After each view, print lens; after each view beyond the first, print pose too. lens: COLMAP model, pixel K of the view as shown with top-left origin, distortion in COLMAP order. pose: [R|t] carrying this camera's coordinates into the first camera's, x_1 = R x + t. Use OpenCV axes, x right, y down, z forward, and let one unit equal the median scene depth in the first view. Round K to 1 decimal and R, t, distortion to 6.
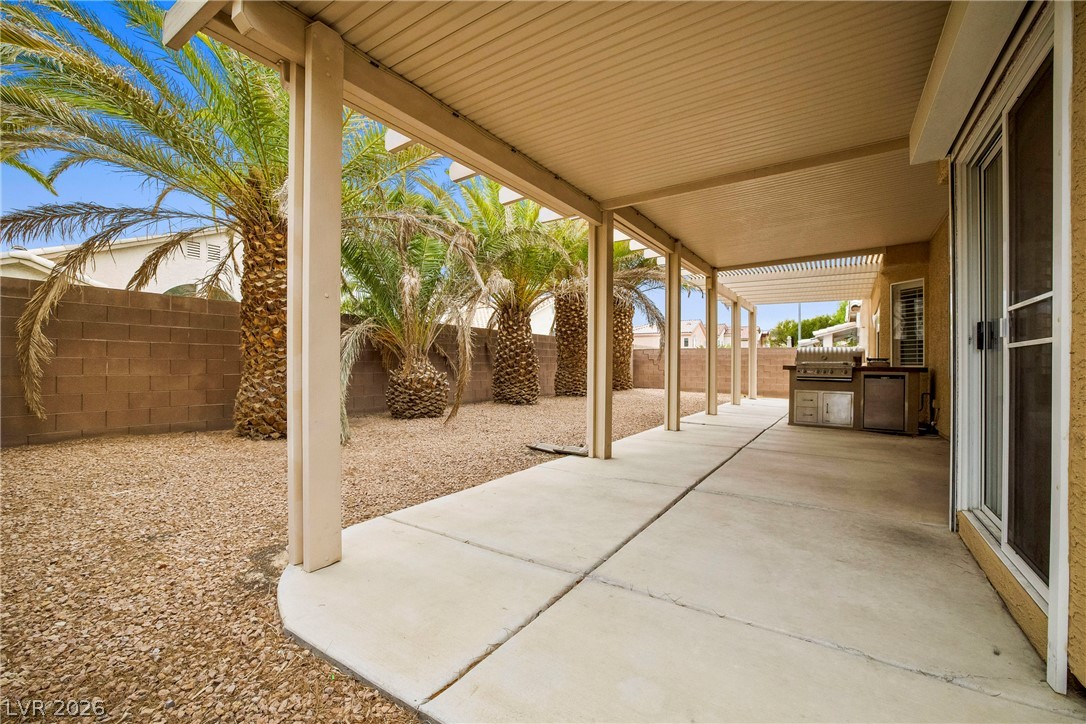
lens RADIAL K [[461.3, 0, 543.0], [0, 461.3, 362.0], [0, 0, 1]] dist [-0.000176, -0.000035]
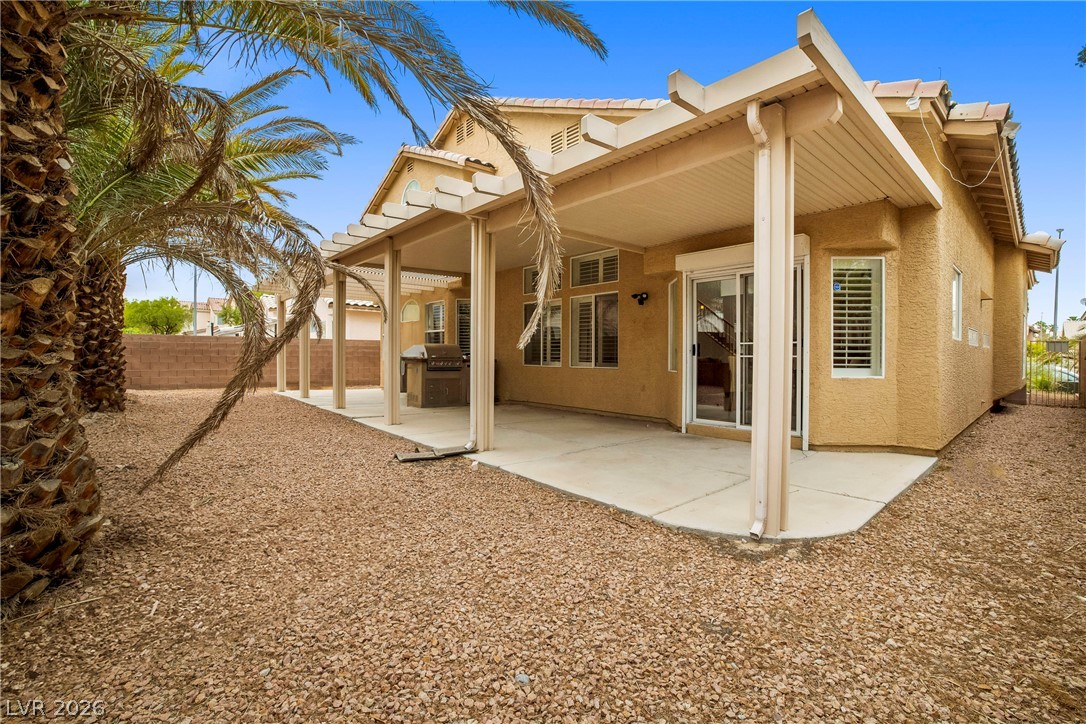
lens RADIAL K [[461.3, 0, 543.0], [0, 461.3, 362.0], [0, 0, 1]] dist [-0.000176, -0.000035]
pose [[0.273831, -0.026802, 0.961404, -0.460799], [-0.003709, 0.999575, 0.028922, -0.014066], [-0.961771, -0.011486, 0.273615, 0.310409]]
